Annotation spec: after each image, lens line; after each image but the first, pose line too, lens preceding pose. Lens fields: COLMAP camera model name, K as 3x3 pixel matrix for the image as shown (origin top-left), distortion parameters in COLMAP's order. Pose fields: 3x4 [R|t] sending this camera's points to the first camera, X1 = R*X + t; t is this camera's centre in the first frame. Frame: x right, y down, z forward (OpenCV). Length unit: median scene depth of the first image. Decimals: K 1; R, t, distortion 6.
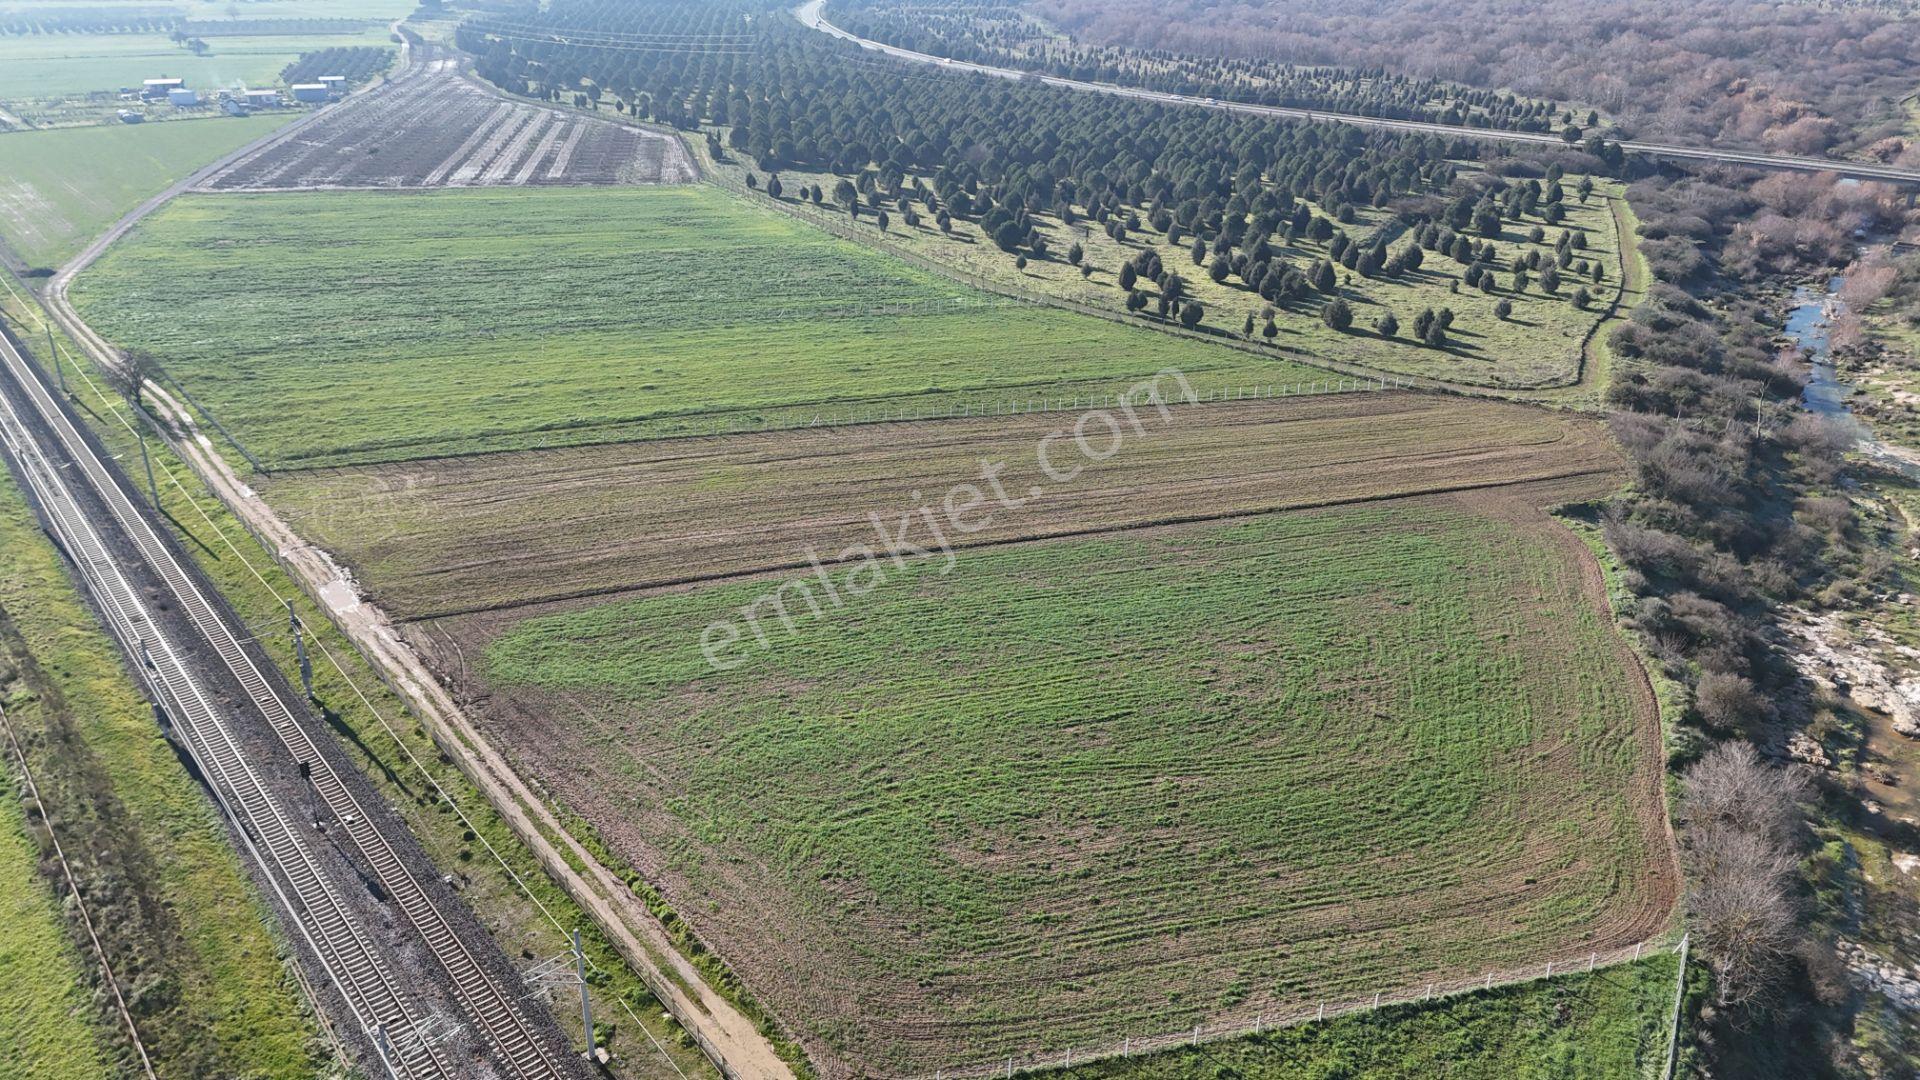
lens RADIAL K [[1404.5, 0, 968.5], [0, 1404.5, 534.6], [0, 0, 1]] dist [0.081031, -0.079266]
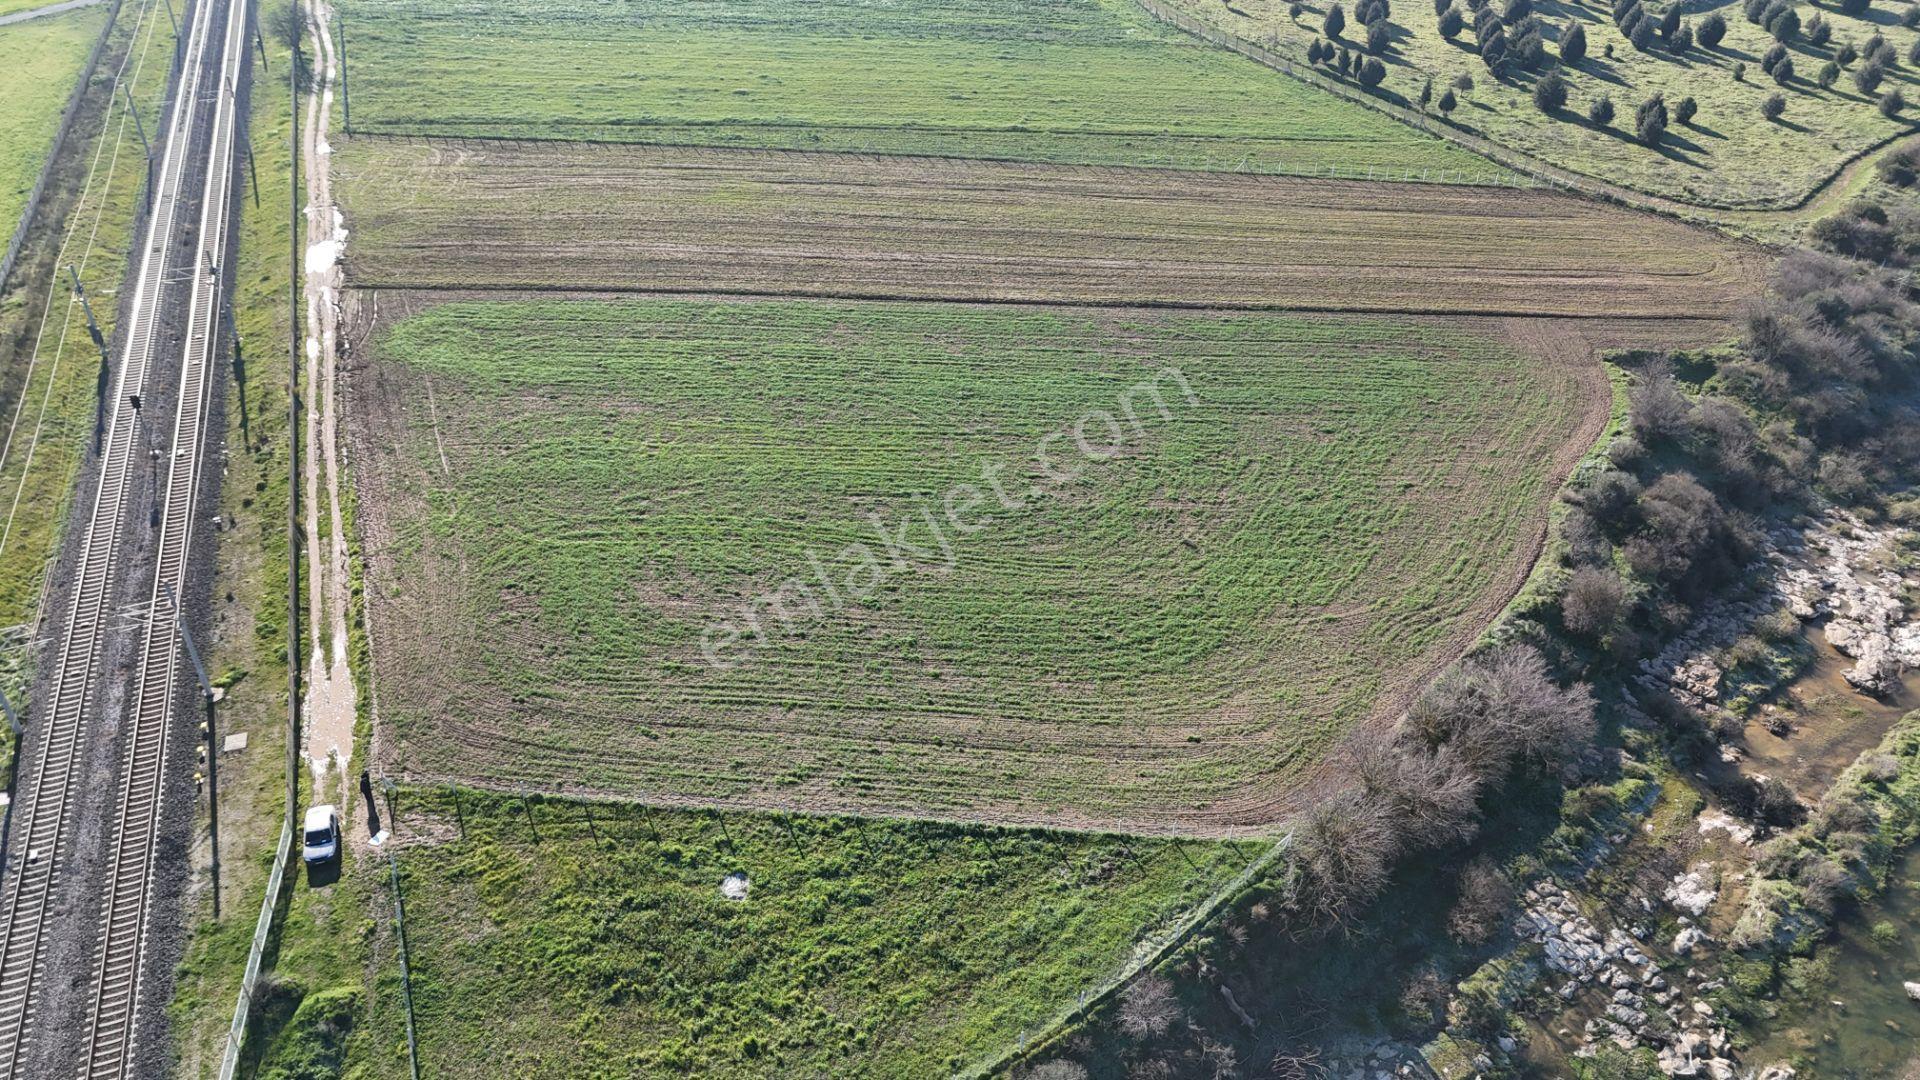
lens RADIAL K [[1404.5, 0, 969.4], [0, 1404.5, 536.9], [0, 0, 1]] dist [0.081031, -0.079266]
pose [[0.947767, 0.189196, -0.256795, 0.347940], [-0.138207, 0.969174, 0.203961, -0.039155], [0.287467, -0.157816, 0.944699, 0.080494]]
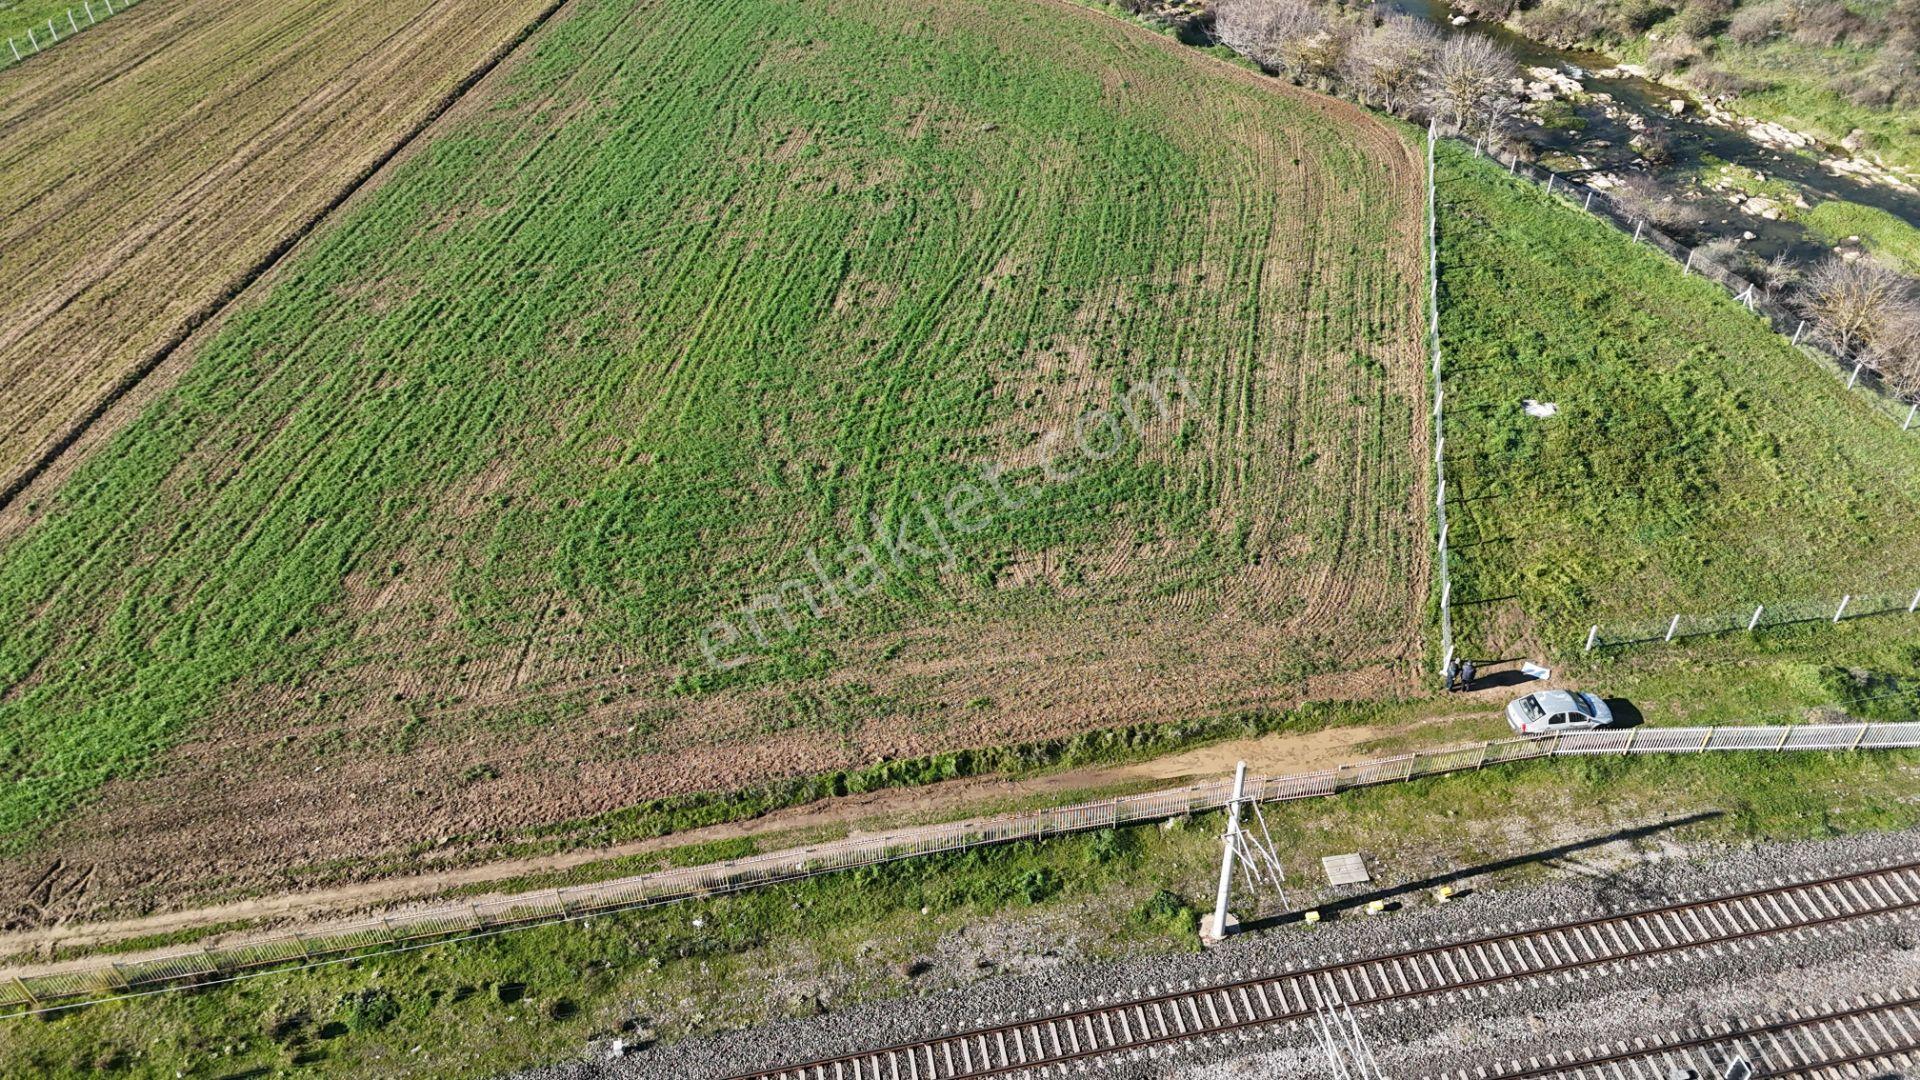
lens RADIAL K [[1404.5, 0, 966.6], [0, 1404.5, 543.0], [0, 0, 1]] dist [0.081031, -0.079266]
pose [[0.486318, -0.588256, 0.646103, -0.376623], [0.388688, 0.807886, 0.442991, -0.049671], [-0.782570, 0.035698, 0.621538, 0.430252]]
